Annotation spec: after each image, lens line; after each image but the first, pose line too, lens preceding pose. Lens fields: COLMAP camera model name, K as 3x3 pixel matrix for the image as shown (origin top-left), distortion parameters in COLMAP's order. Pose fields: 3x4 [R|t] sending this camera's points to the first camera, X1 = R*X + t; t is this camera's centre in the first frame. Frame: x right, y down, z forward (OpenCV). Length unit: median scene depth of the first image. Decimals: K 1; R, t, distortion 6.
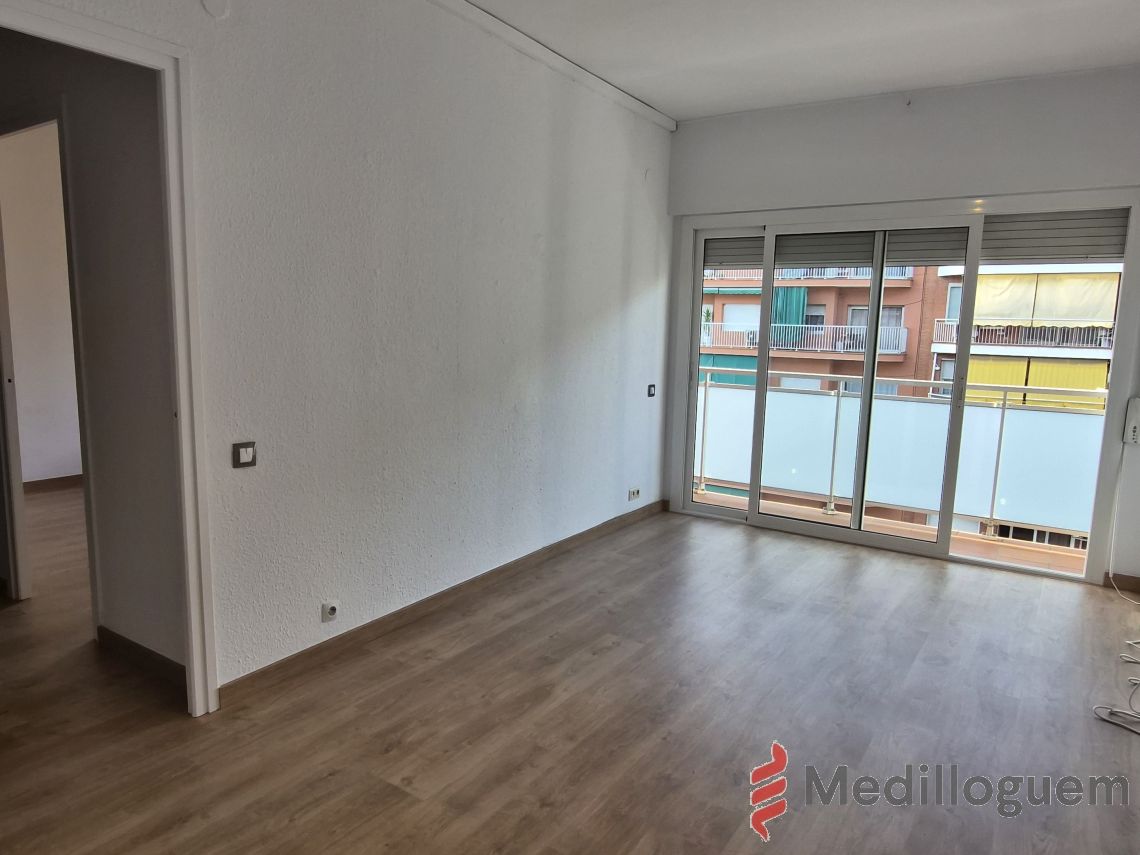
lens RADIAL K [[746.8, 0, 563.1], [0, 746.8, 427.2], [0, 0, 1]] dist [-0.003962, -0.004765]
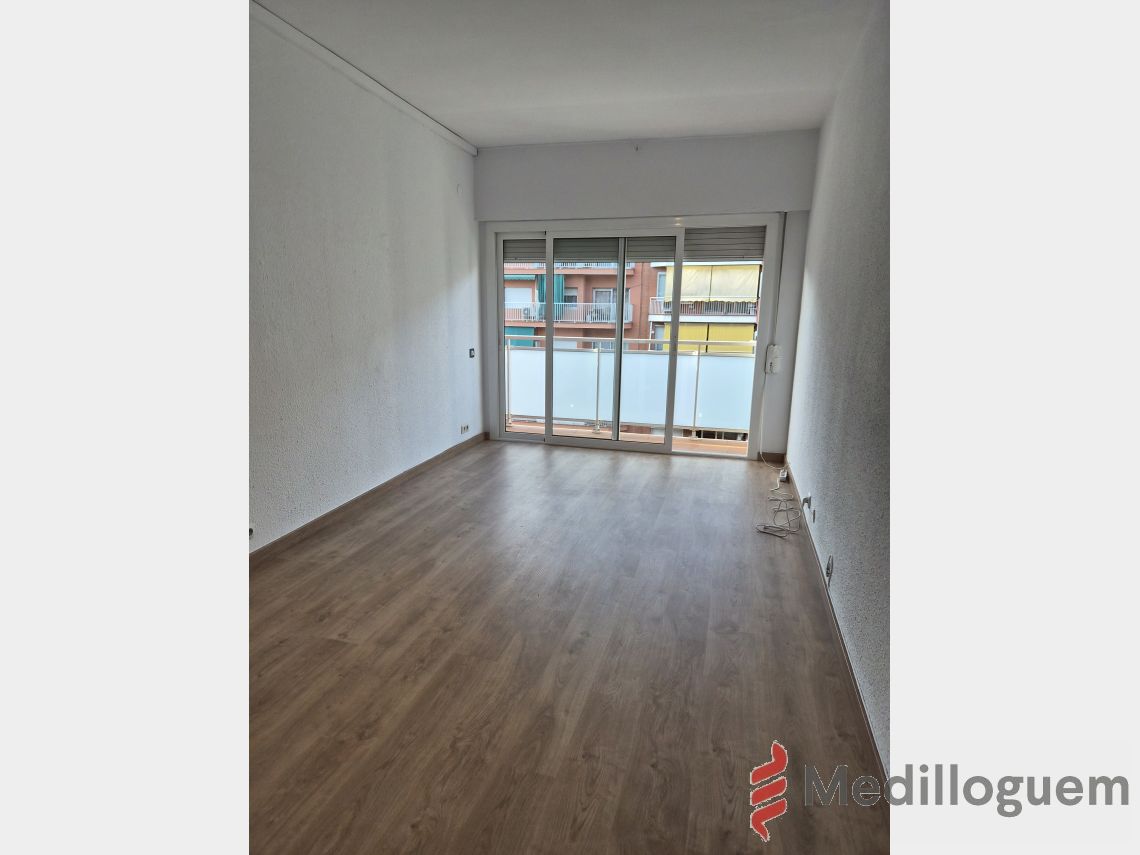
lens RADIAL K [[567.9, 0, 570.0], [0, 567.9, 427.5], [0, 0, 1]] dist [0.044901, -0.000365]
pose [[0.947737, -0.077636, 0.309464, -0.058263], [0.053290, 0.994836, 0.086376, 0.008474], [-0.314572, -0.065370, 0.946980, -0.069833]]
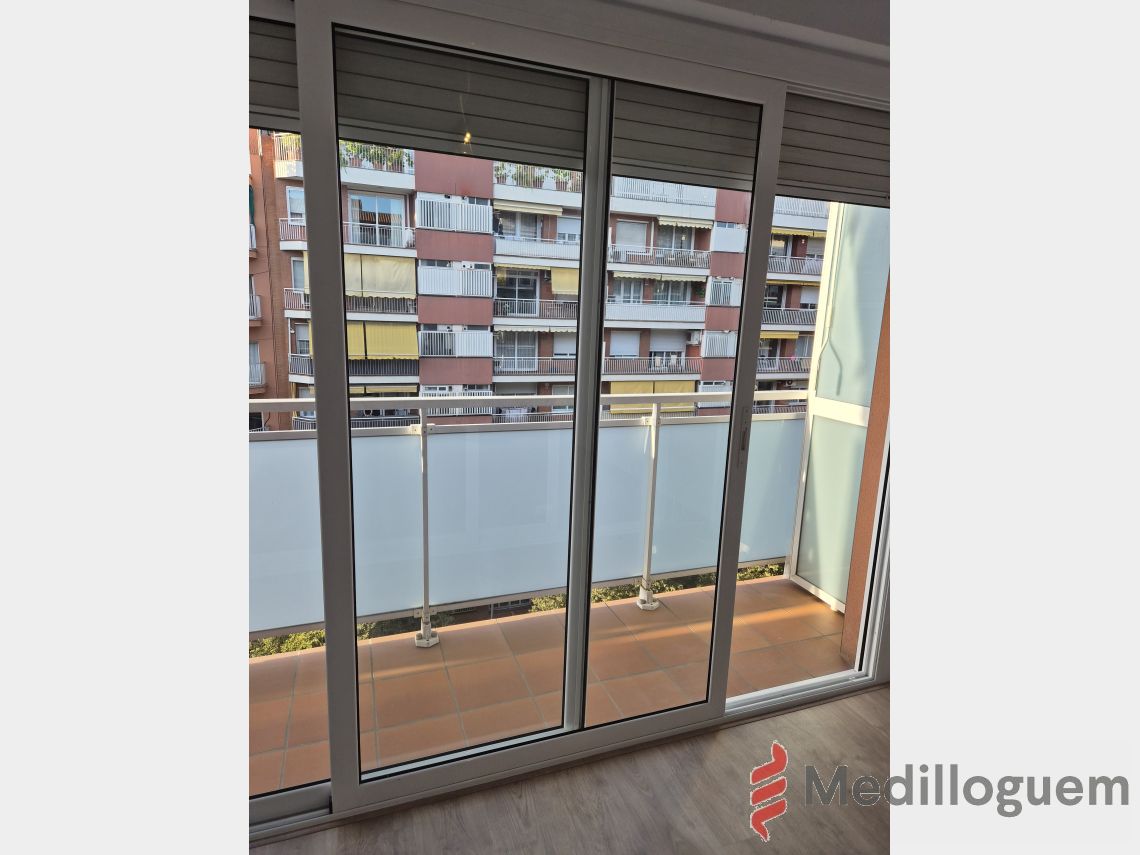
lens RADIAL K [[567.9, 0, 570.0], [0, 567.9, 427.5], [0, 0, 1]] dist [0.044901, -0.000365]
pose [[0.583930, -0.165296, 0.794797, 0.159574], [0.089915, 0.986196, 0.139041, -0.148514], [-0.806809, -0.009726, 0.590732, 1.040723]]
